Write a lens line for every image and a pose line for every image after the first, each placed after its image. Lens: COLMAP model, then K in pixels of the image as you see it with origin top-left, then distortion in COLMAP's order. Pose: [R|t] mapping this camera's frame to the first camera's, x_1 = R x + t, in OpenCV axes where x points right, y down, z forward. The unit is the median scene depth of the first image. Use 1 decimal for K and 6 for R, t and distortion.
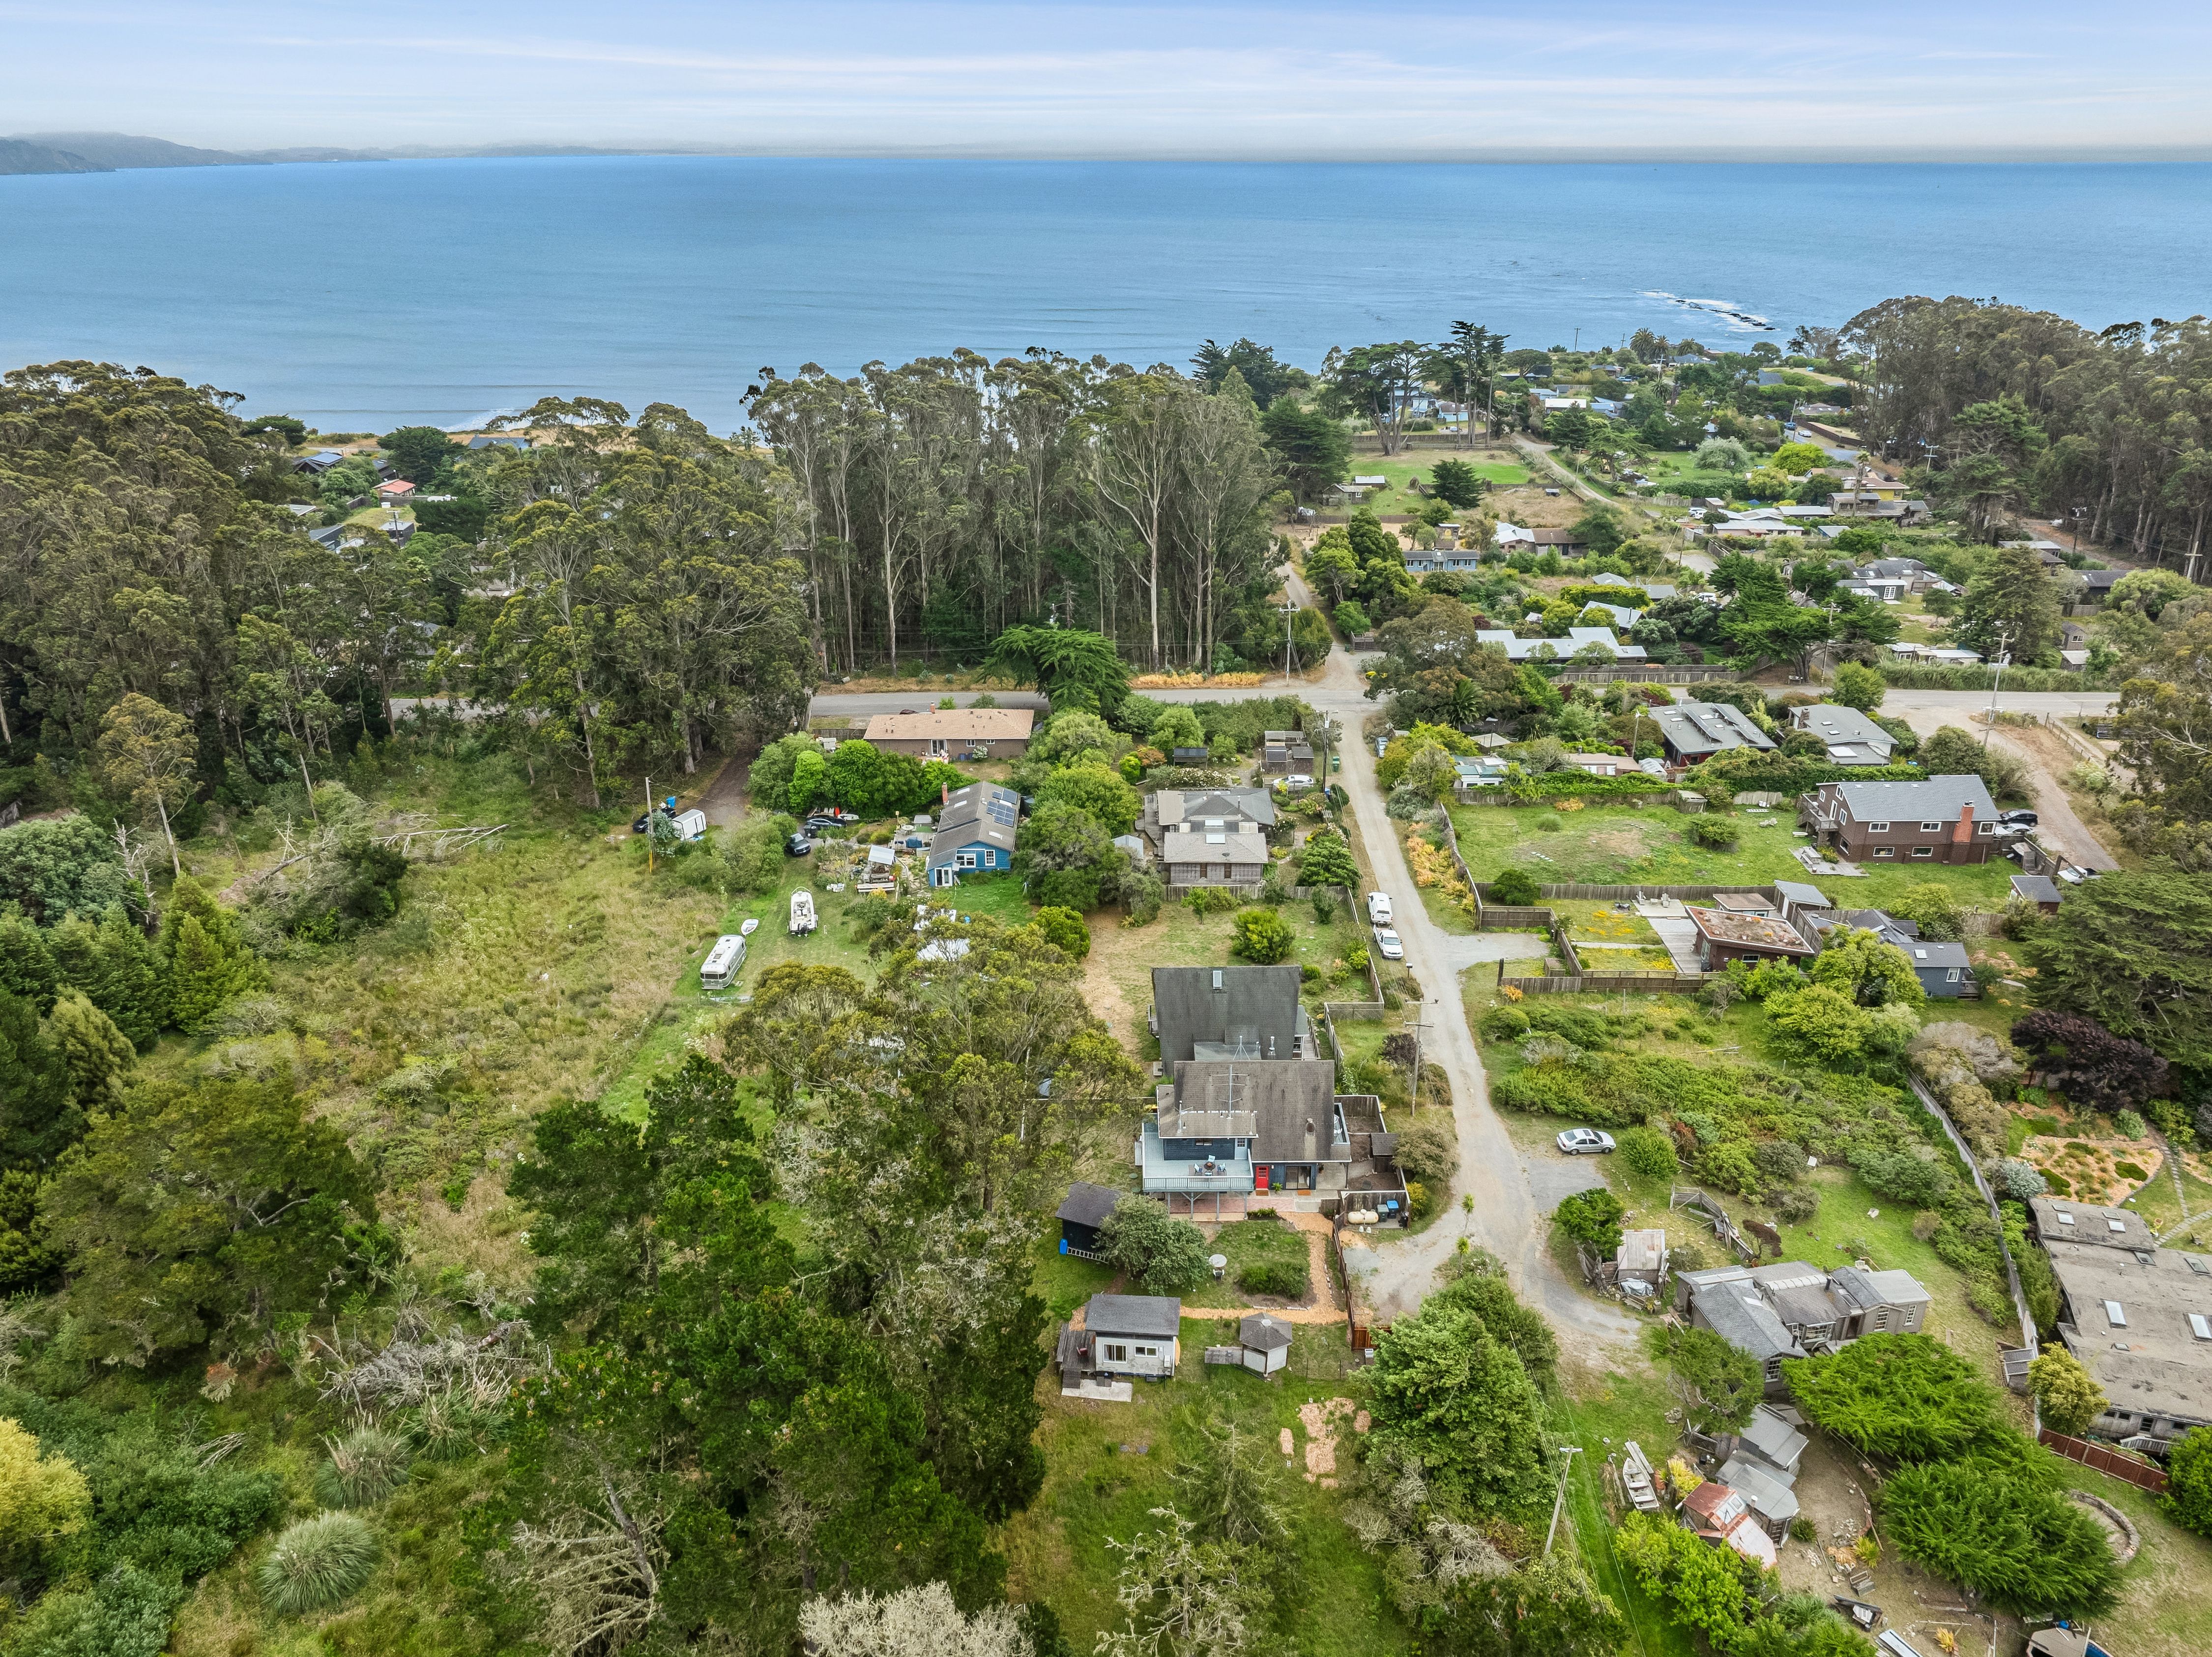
lens RADIAL K [[1612.1, 0, 1106.0], [0, 1612.1, 828.5], [0, 0, 1]] dist [-0.034951, -0.037362]
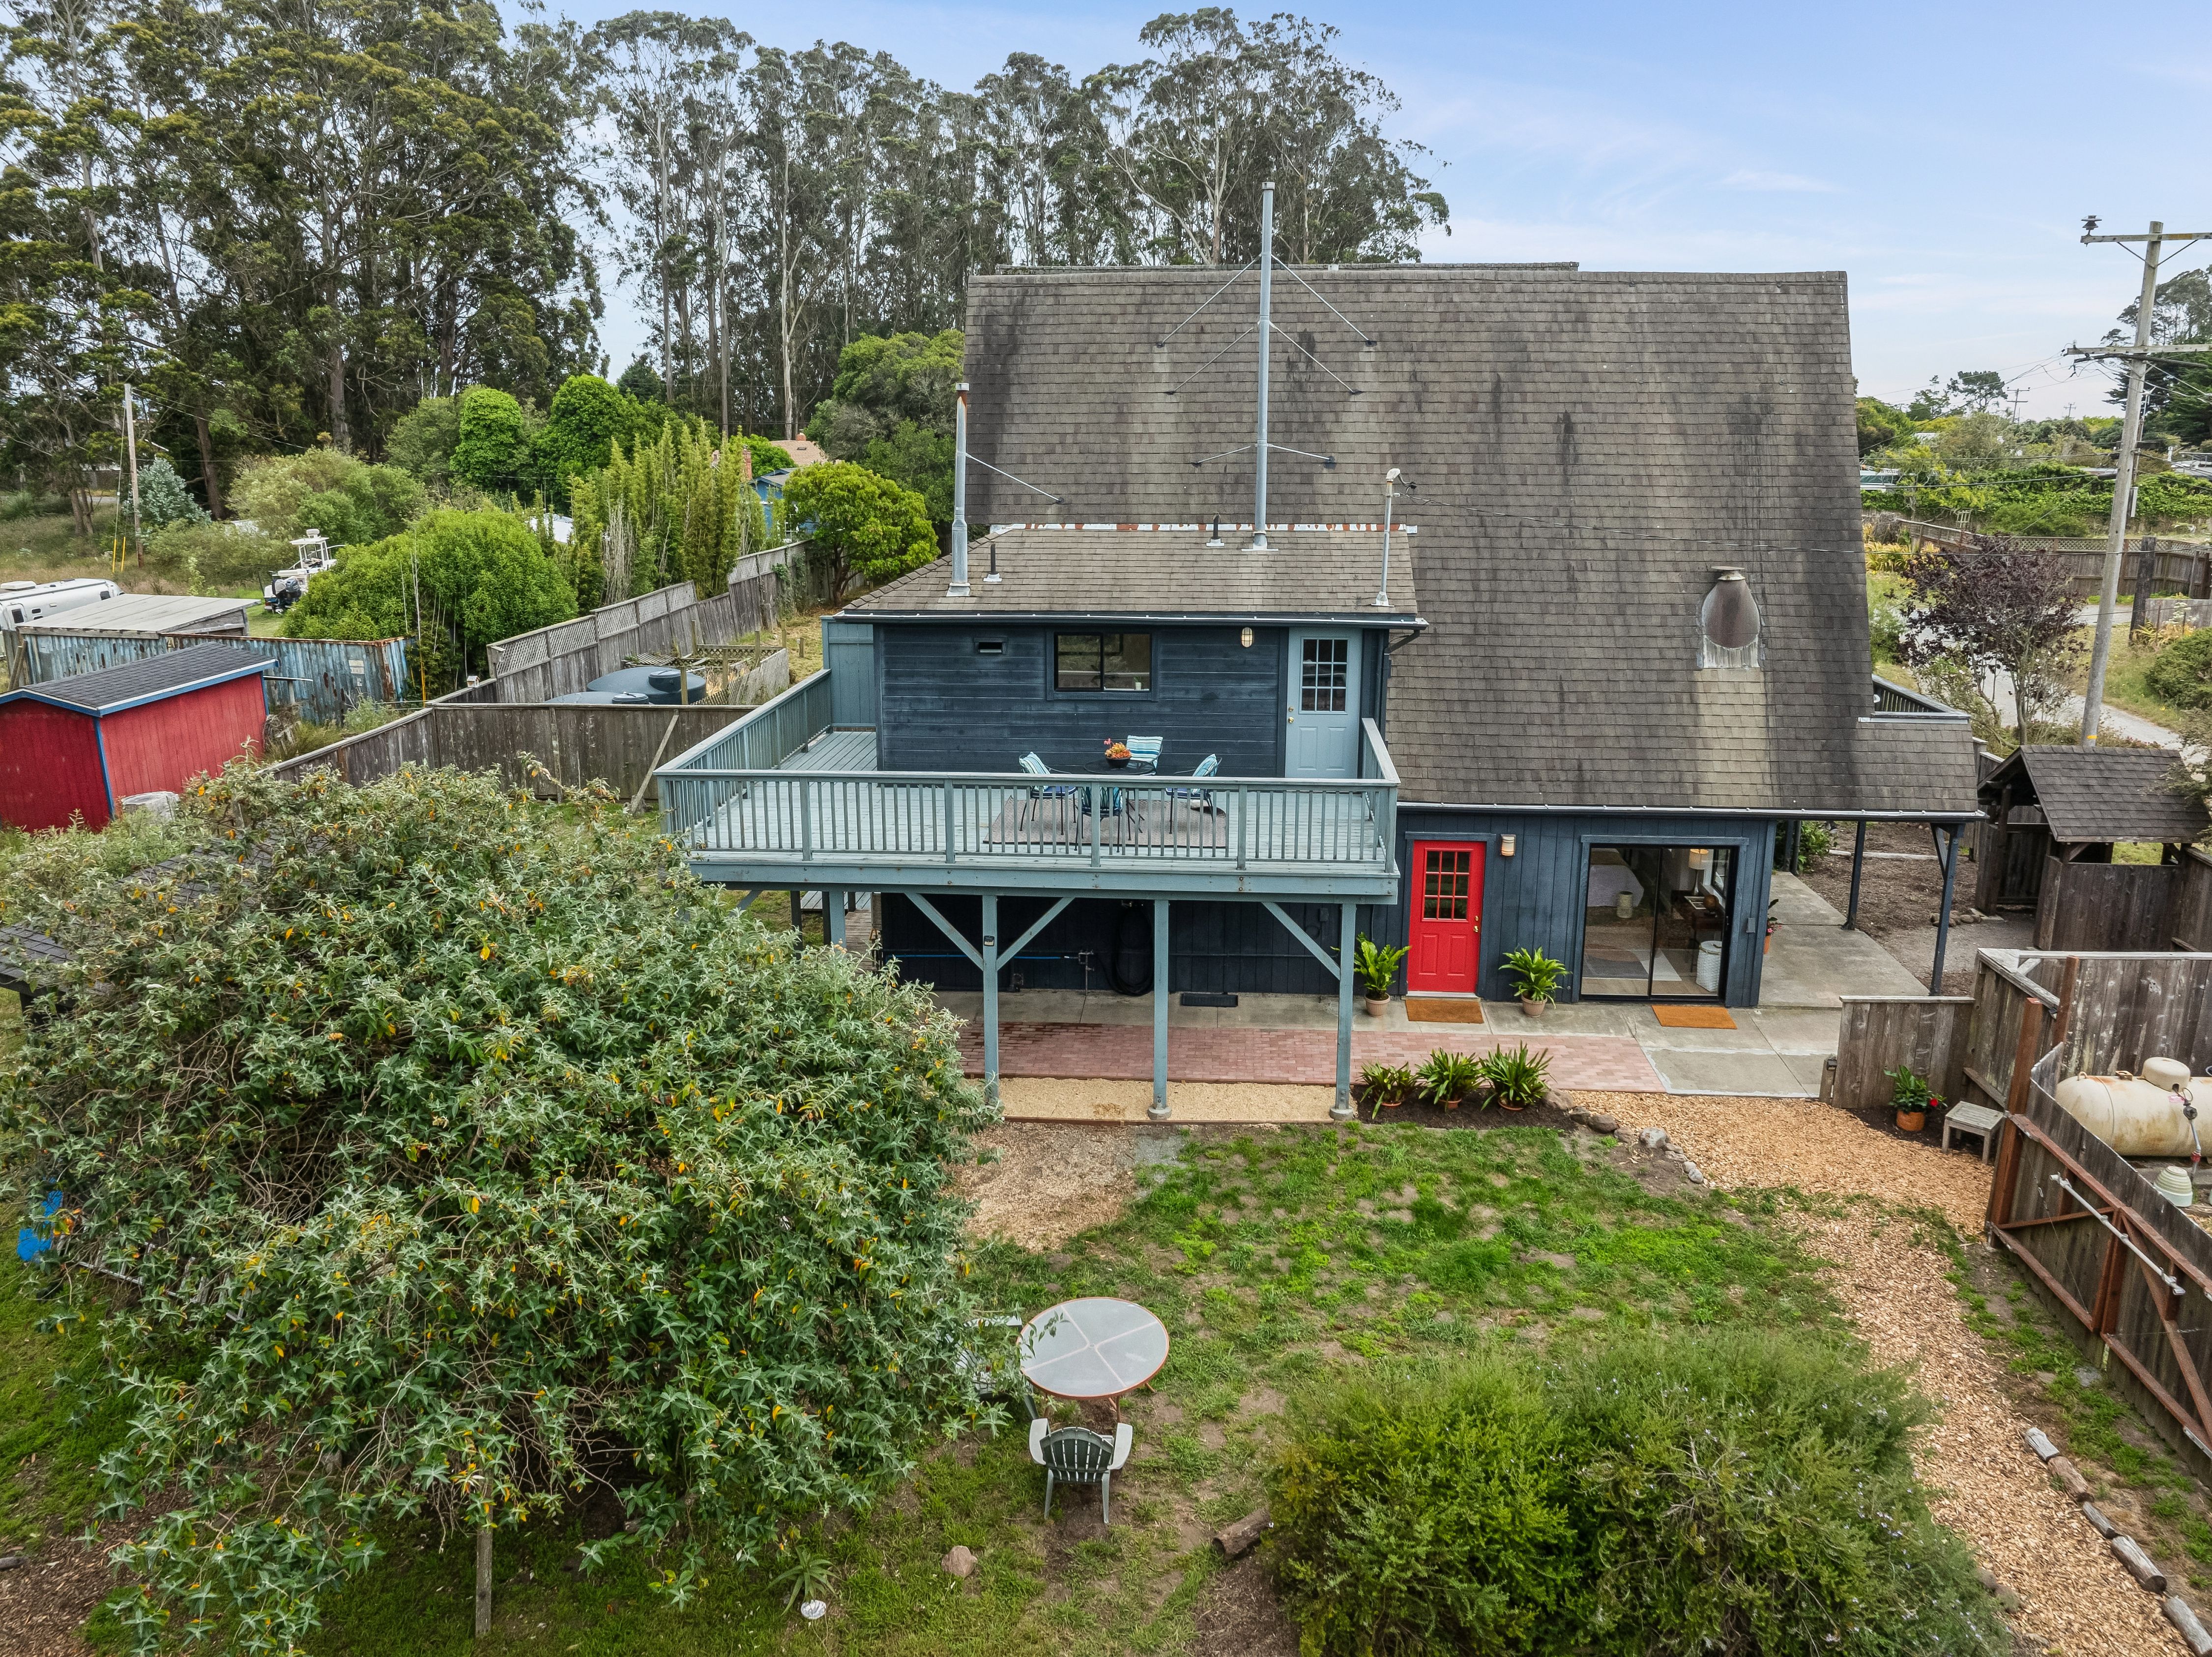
lens RADIAL K [[1612.1, 0, 1106.0], [0, 1612.1, 828.5], [0, 0, 1]] dist [-0.034951, -0.037362]
pose [[0.996150, 0.018757, -0.085639, 0.076857], [-0.031689, 0.987834, -0.152247, 0.239363], [0.081741, 0.154375, 0.984625, 0.843150]]
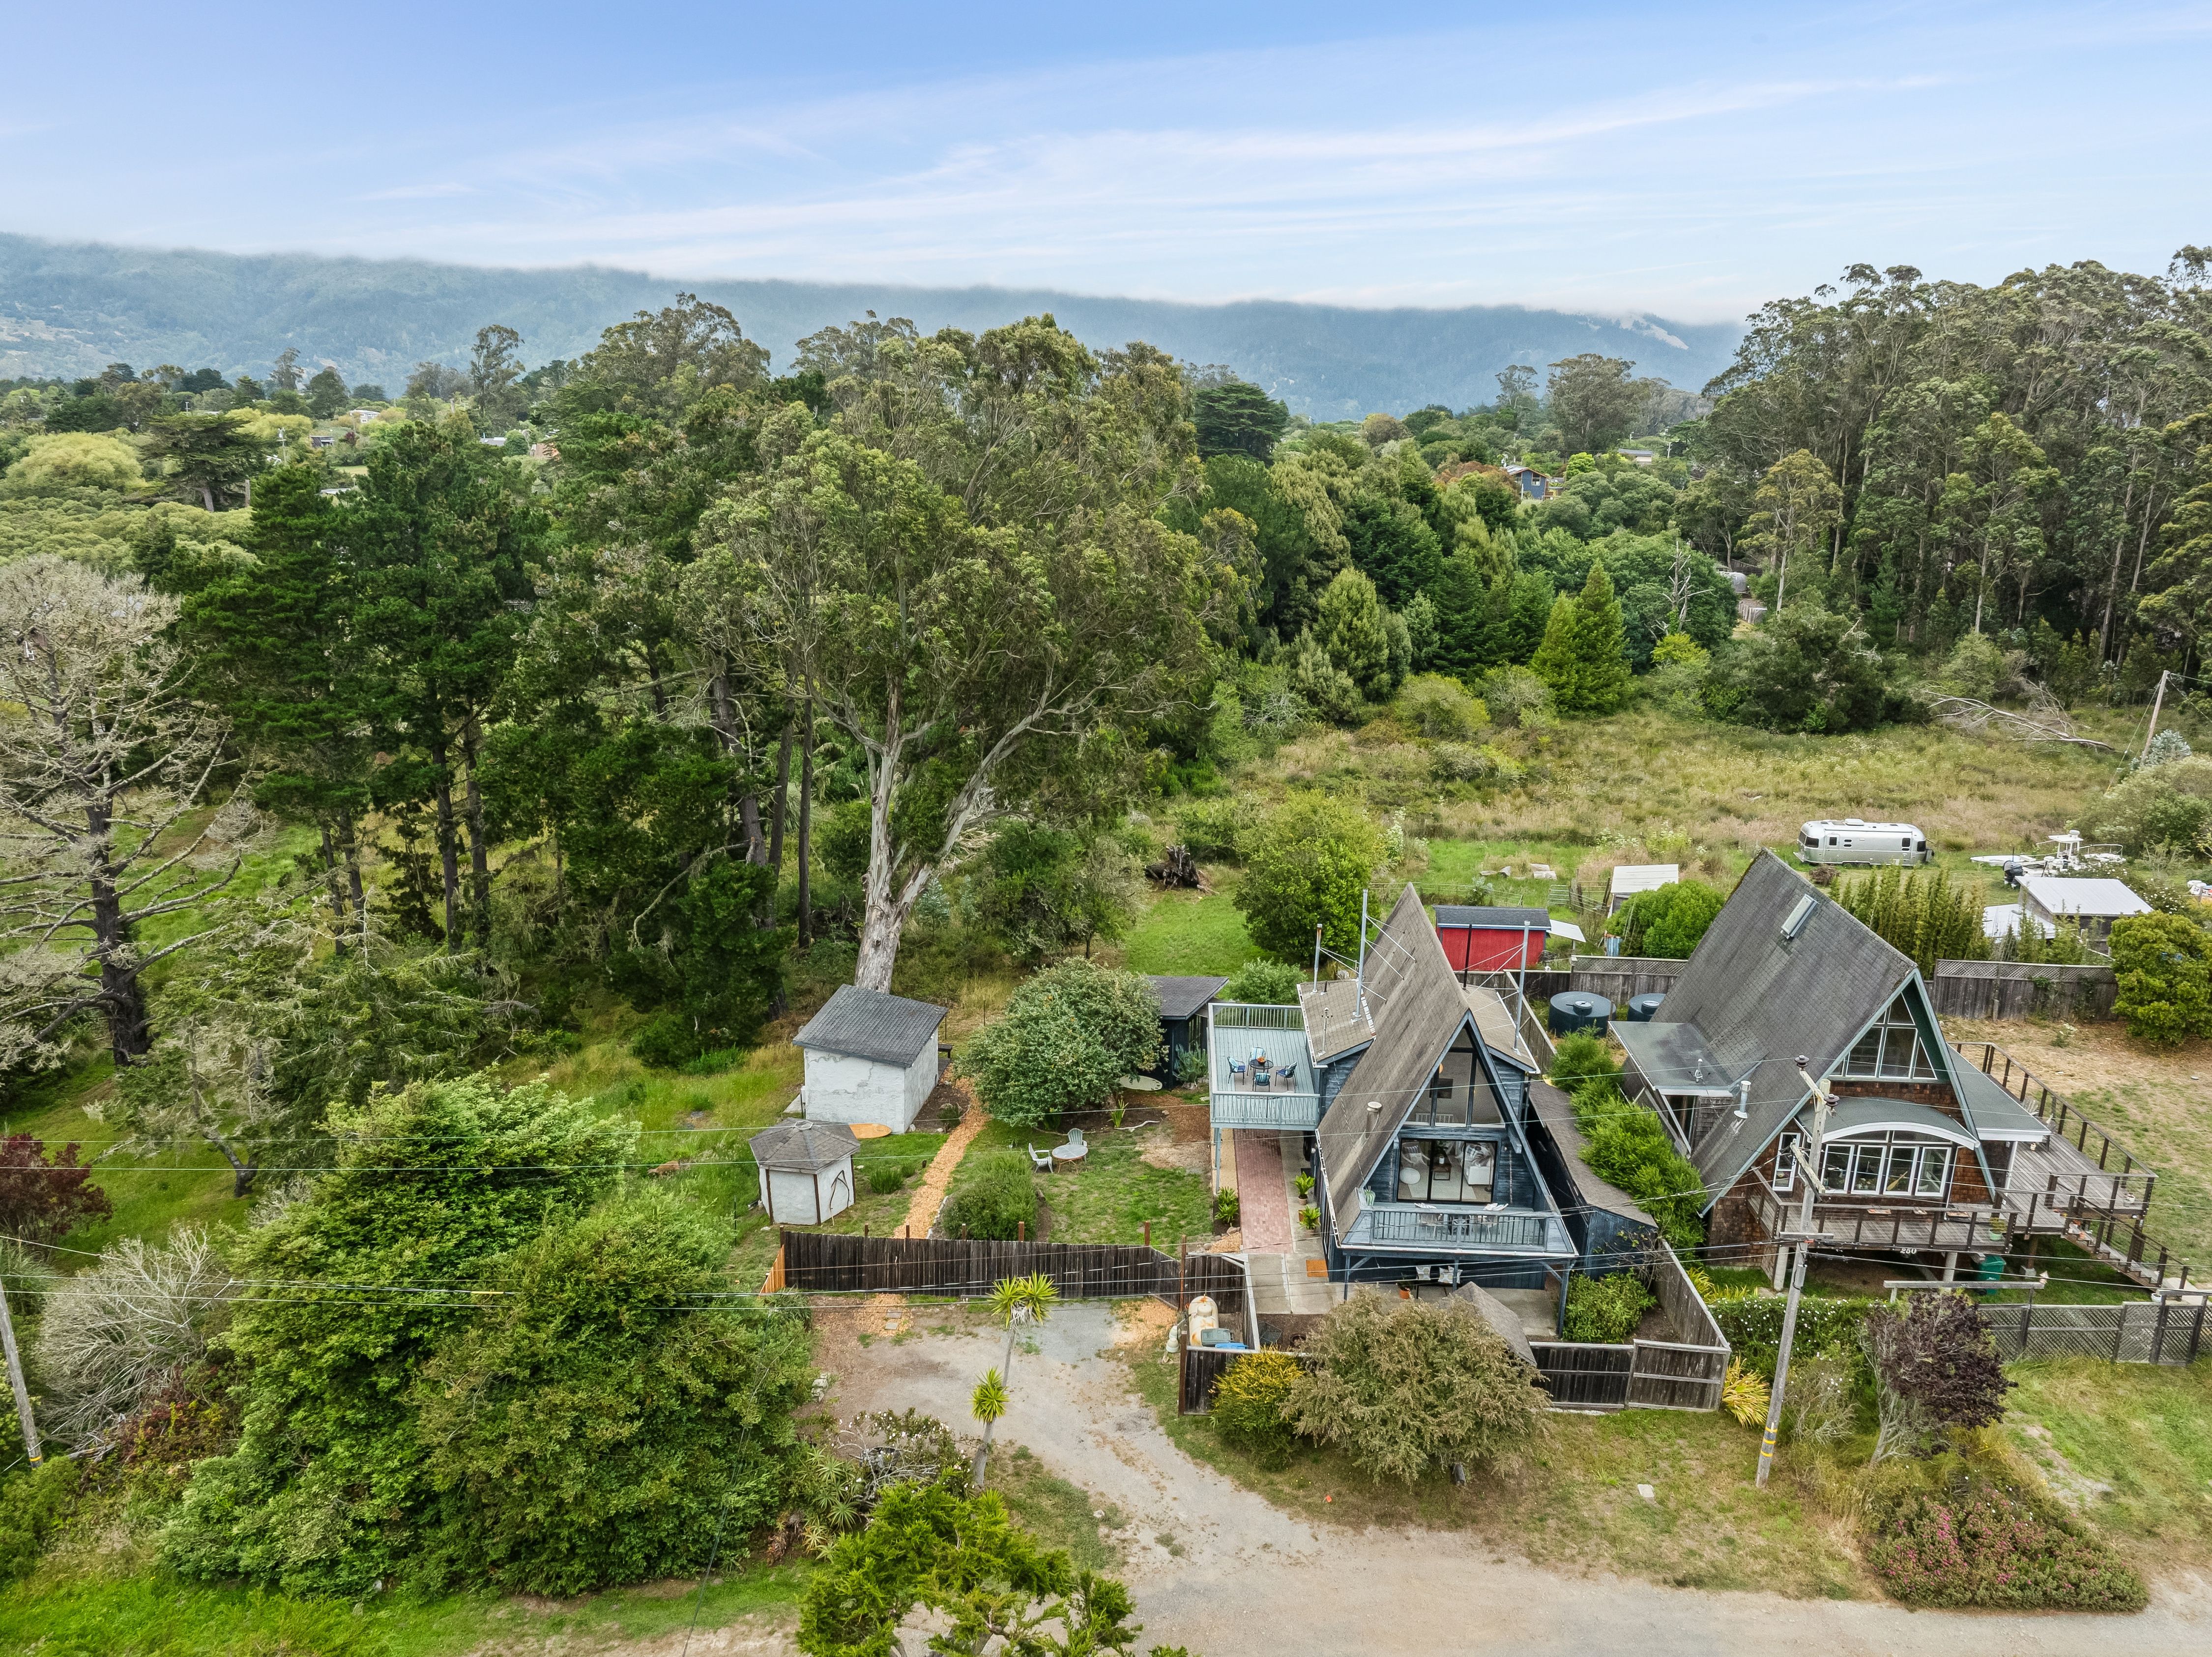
lens RADIAL K [[1582.1, 0, 1106.0], [0, 1582.1, 828.5], [0, 0, 1]] dist [-0.047683, 0.000999]
pose [[-0.057434, 0.263366, -0.962985, 0.491671], [-0.399945, 0.877724, 0.263902, 0.045035], [0.914738, 0.400298, 0.054920, 0.901372]]
